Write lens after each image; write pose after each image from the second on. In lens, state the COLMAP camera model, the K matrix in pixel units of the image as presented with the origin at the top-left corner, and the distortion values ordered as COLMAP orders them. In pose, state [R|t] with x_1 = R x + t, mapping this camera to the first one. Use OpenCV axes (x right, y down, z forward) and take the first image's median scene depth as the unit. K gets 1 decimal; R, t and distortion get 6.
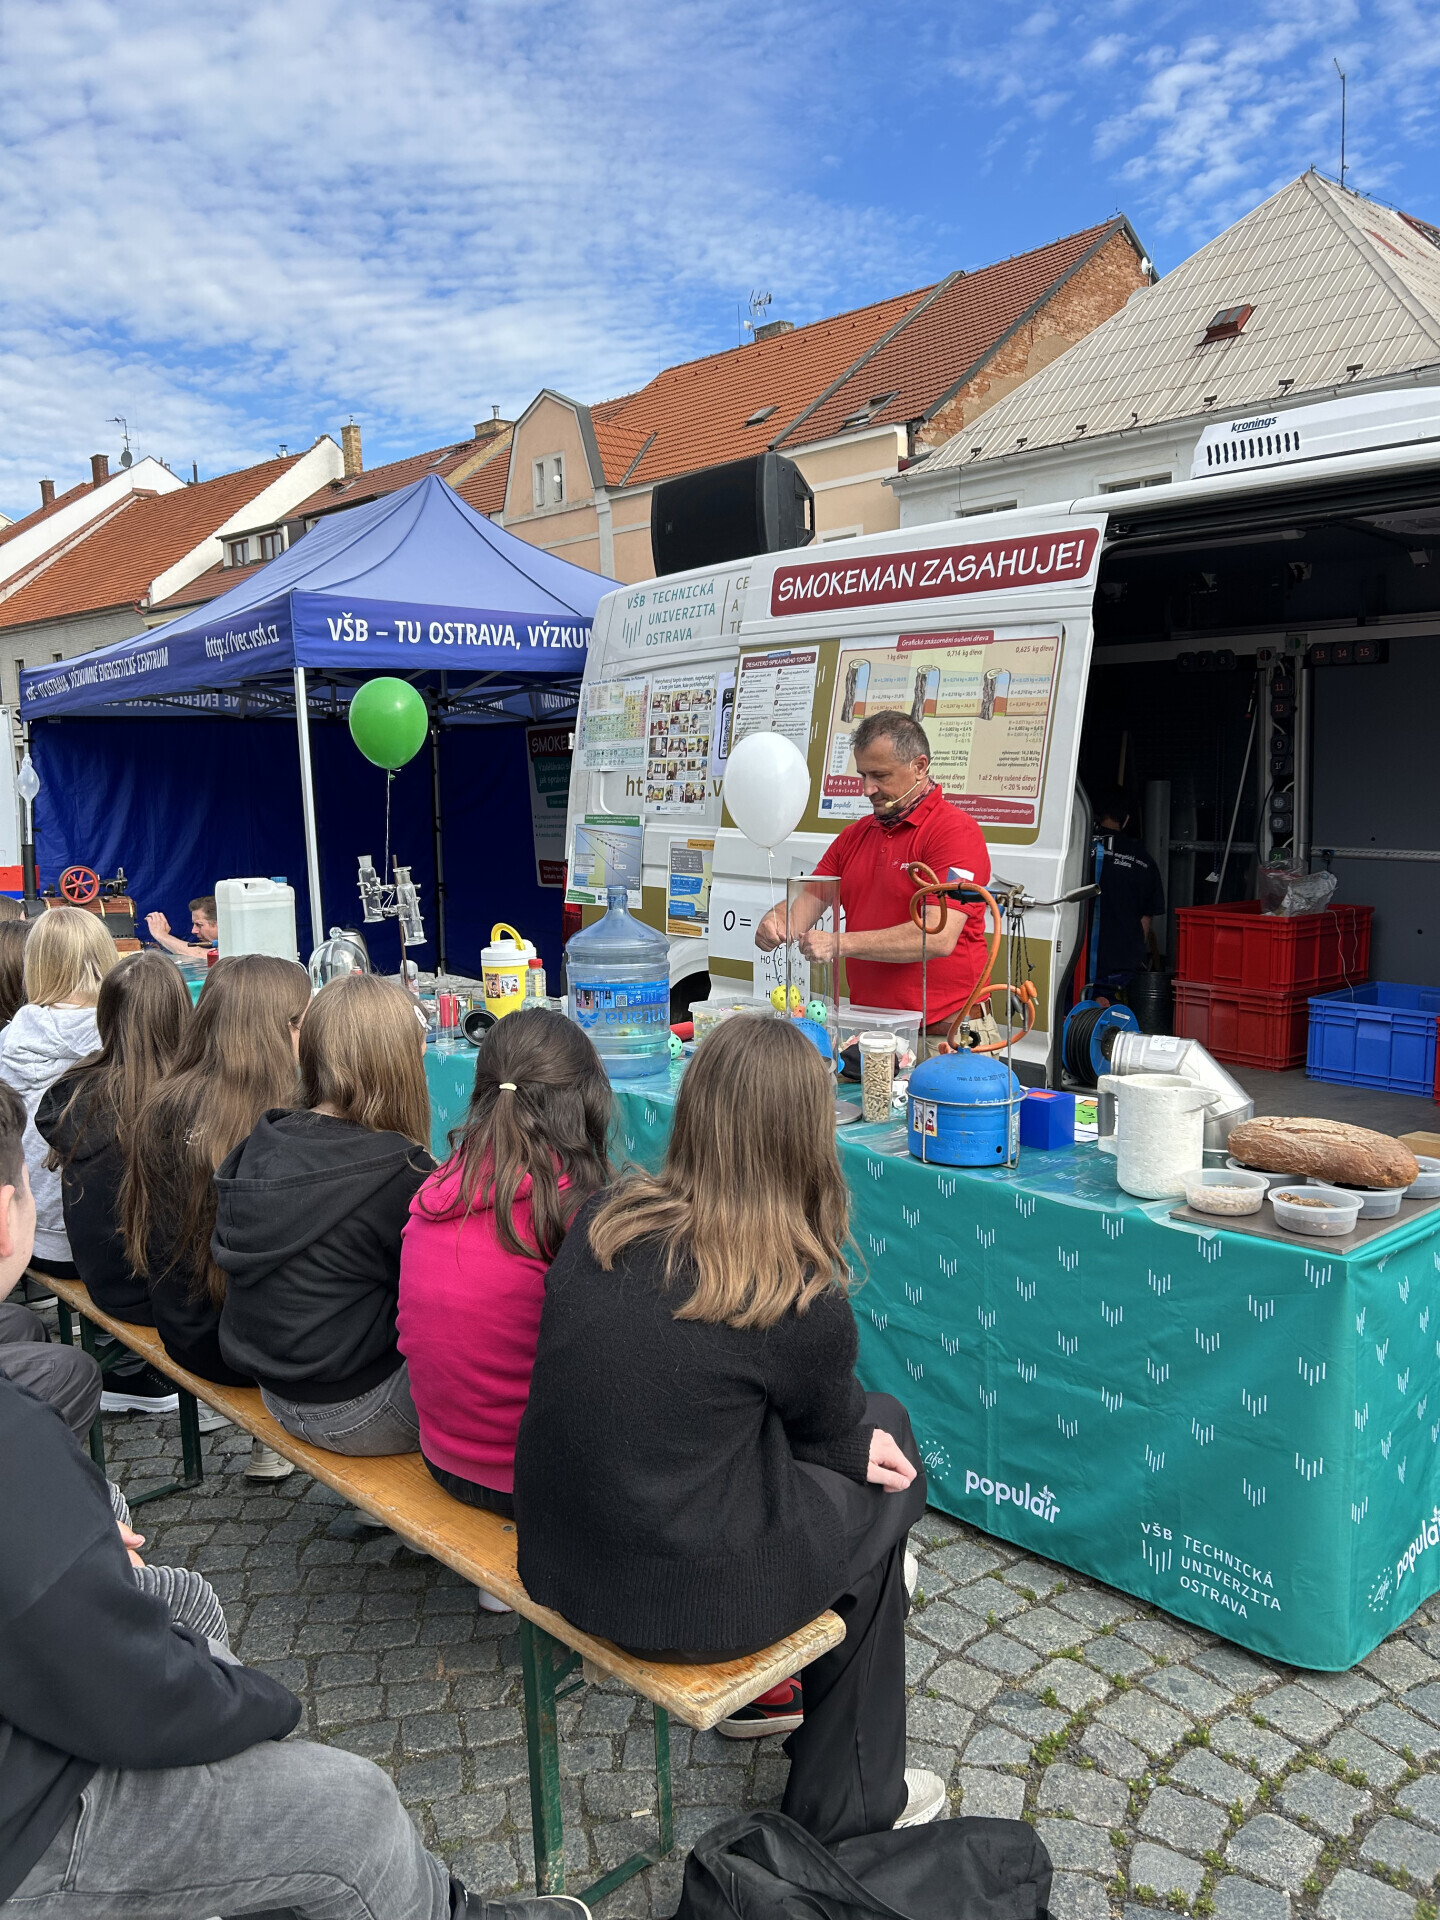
lens RADIAL K [[1439.6, 0, 716.0], [0, 1439.6, 967.2], [0, 0, 1]] dist [0.061262, -0.067179]
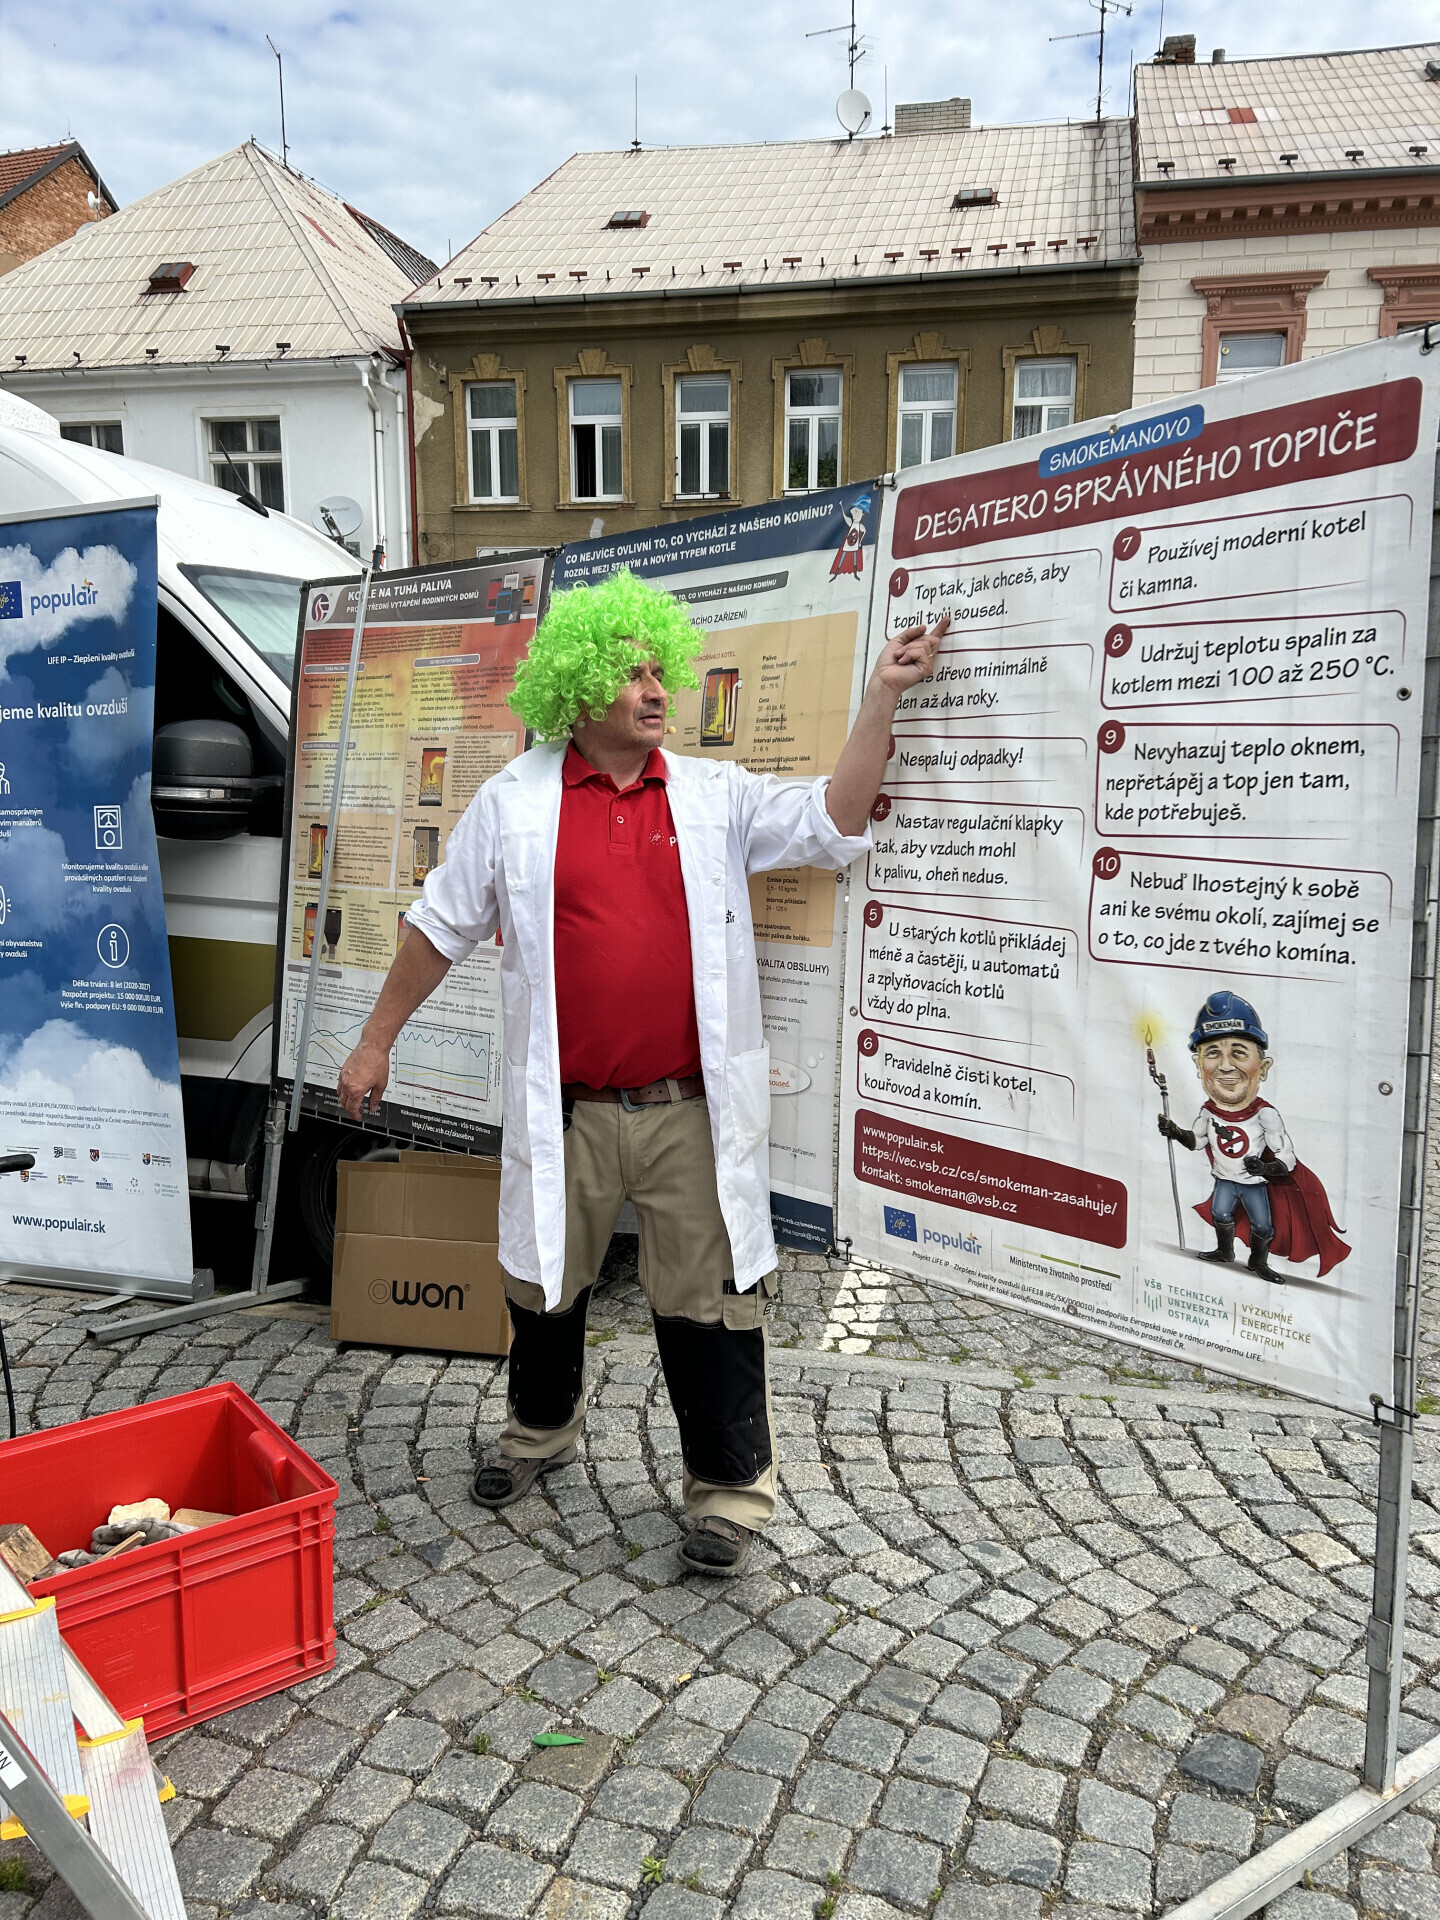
lens RADIAL K [[1439.6, 0, 714.9], [0, 1439.6, 971.9], [0, 0, 1]] dist [0.061262, -0.067179]
pose [[0.824611, -0.074482, 0.560776, 0.247782], [0.057047, 0.997190, 0.048559, 0.022077], [-0.562817, -0.008052, 0.826543, -0.159900]]
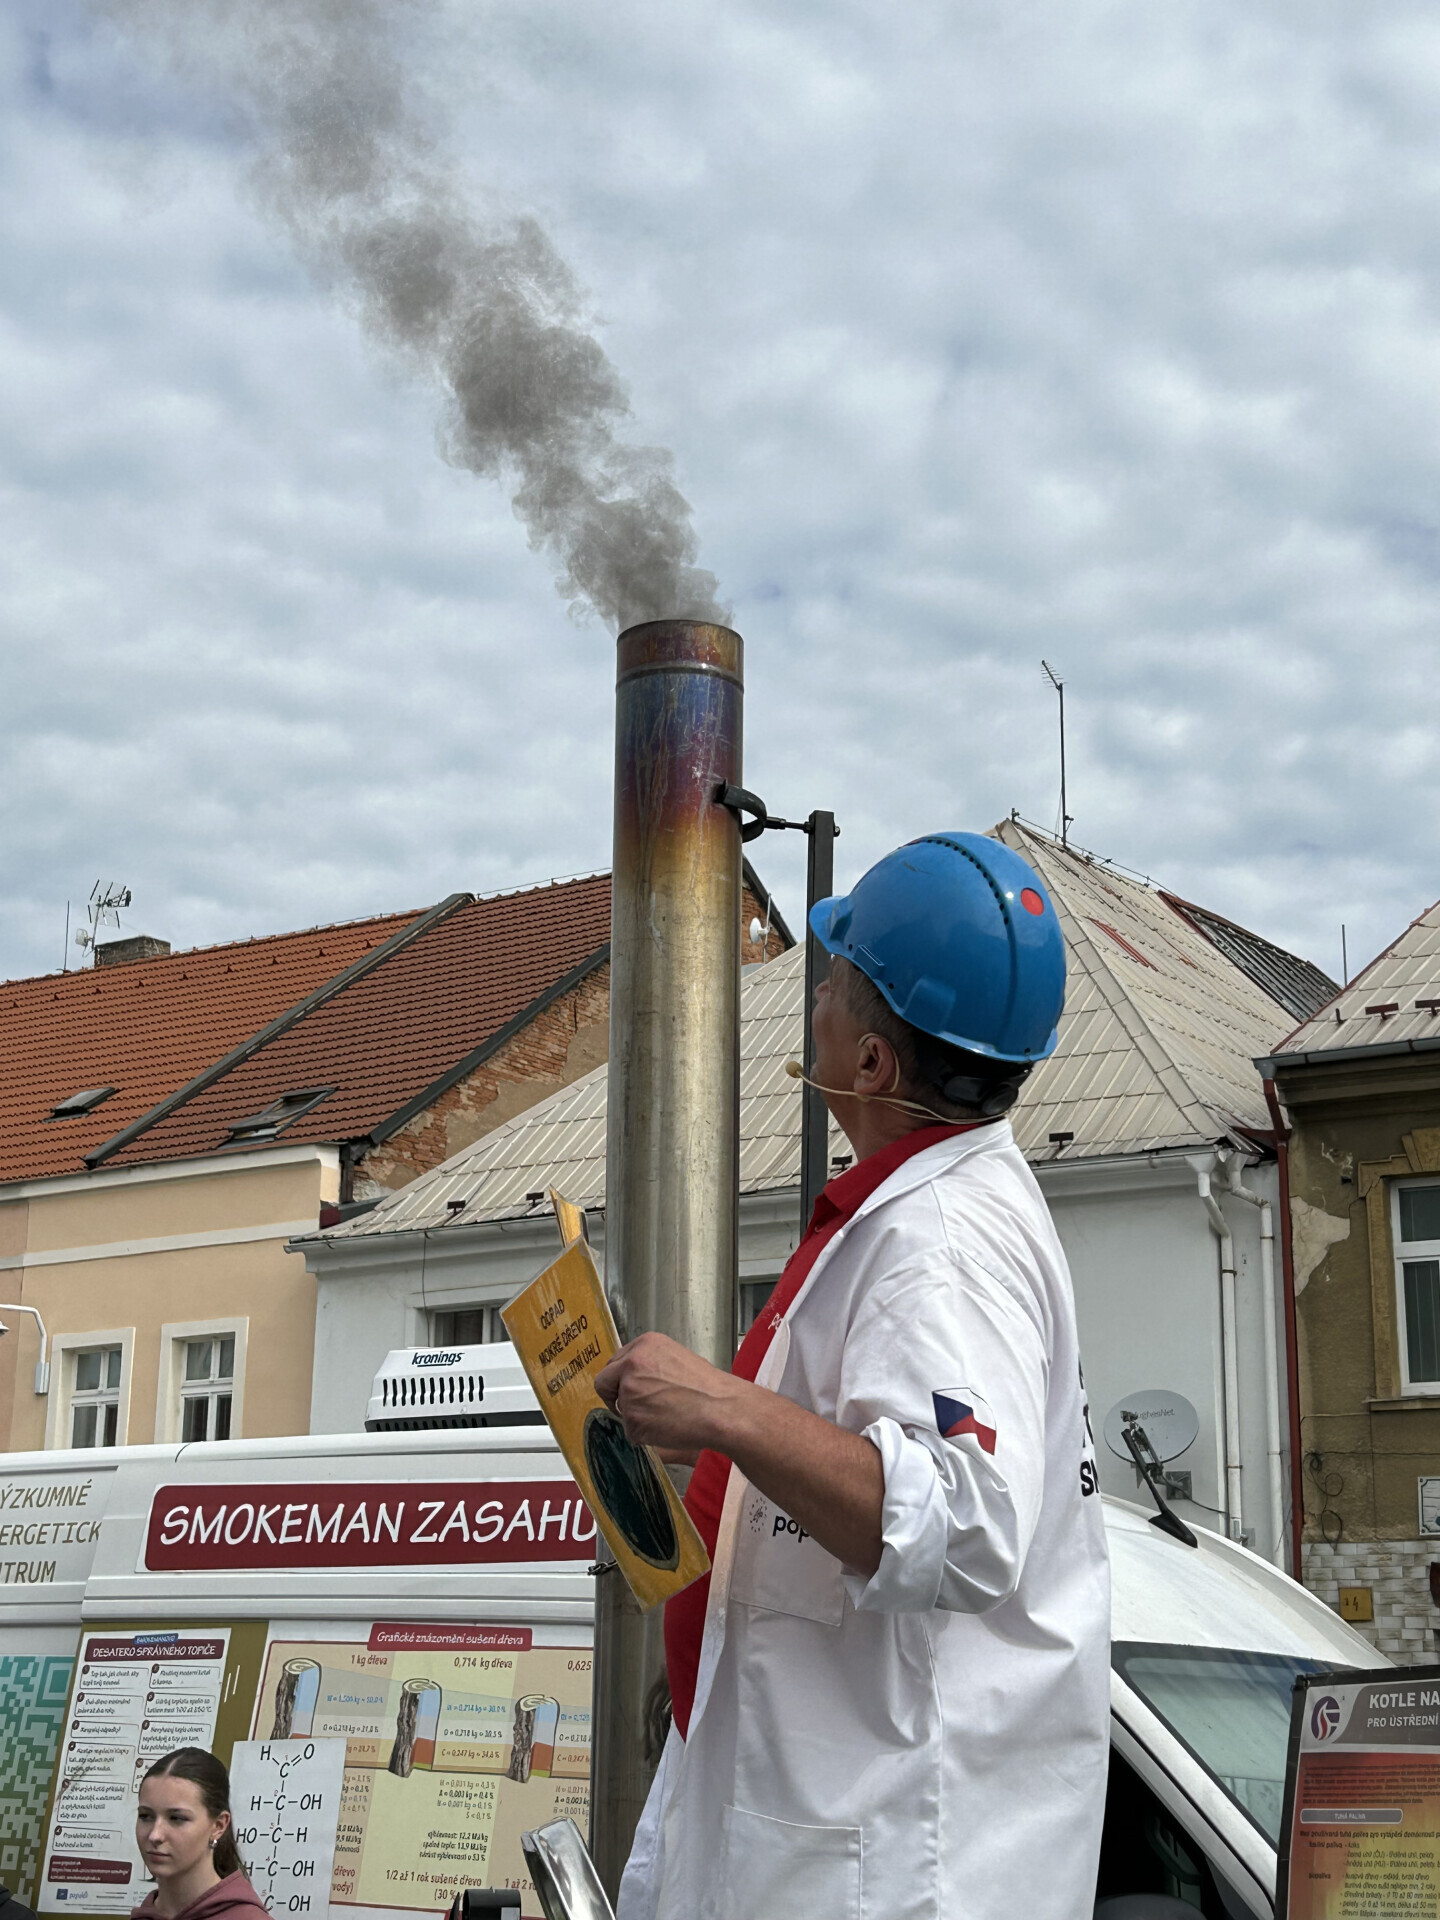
lens RADIAL K [[2986.3, 0, 707.4], [0, 2986.3, 964.8], [0, 0, 1]] dist [0.100370, 0.000000]
pose [[0.973761, 0.094965, 0.206814, 0.122487], [-0.006291, 0.919658, -0.392671, 0.024289], [-0.227488, 0.381066, 0.896124, -0.322413]]
